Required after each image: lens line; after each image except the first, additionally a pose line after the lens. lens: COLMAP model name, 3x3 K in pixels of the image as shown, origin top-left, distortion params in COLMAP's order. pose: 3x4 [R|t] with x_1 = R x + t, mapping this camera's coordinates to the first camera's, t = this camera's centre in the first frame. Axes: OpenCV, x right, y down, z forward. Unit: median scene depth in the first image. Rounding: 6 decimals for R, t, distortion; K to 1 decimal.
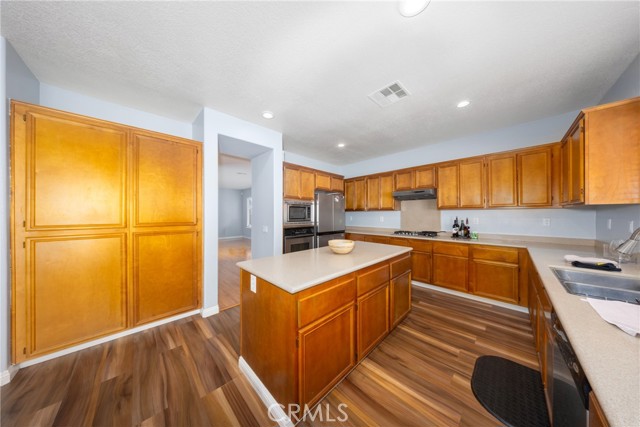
lens RADIAL K [[185.9, 0, 313.7], [0, 185.9, 214.5], [0, 0, 1]] dist [-0.005112, -0.000193]
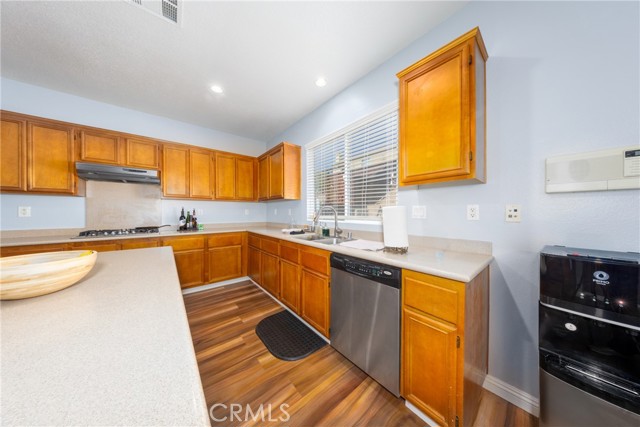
lens RADIAL K [[185.9, 0, 321.9], [0, 185.9, 211.8], [0, 0, 1]] dist [-0.005112, -0.000193]
pose [[0.057377, 0.001603, 0.998351, -0.111967], [-0.004702, 0.999988, -0.001335, 0.035585], [-0.998342, -0.004617, 0.057384, 0.312621]]
